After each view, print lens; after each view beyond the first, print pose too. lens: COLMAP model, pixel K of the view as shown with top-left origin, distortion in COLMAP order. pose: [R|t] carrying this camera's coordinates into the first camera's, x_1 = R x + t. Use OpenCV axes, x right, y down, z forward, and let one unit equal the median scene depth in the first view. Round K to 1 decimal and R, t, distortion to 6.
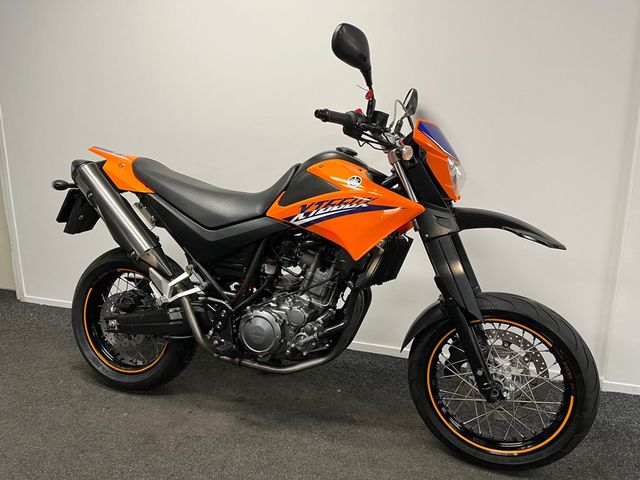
lens RADIAL K [[492.6, 0, 320.0], [0, 492.6, 240.0], [0, 0, 1]] dist [0.059383, -0.087702]
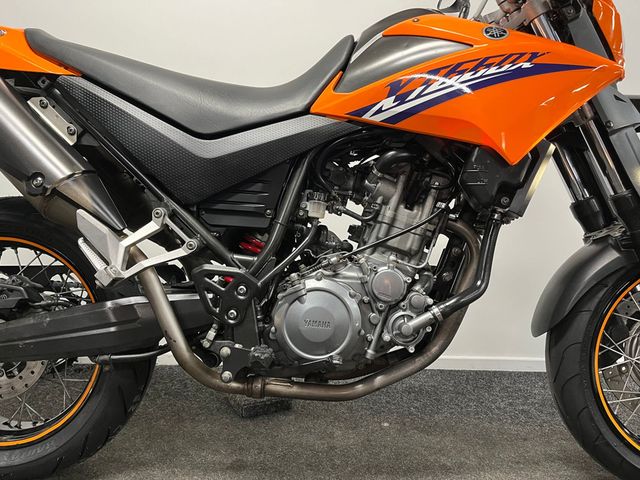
lens RADIAL K [[492.6, 0, 320.0], [0, 492.6, 240.0], [0, 0, 1]] dist [0.059383, -0.087702]
pose [[0.948792, -0.024222, 0.314971, -0.279837], [0.056863, 0.993865, -0.094859, 0.148711], [-0.310741, 0.107912, 0.944349, 0.482107]]
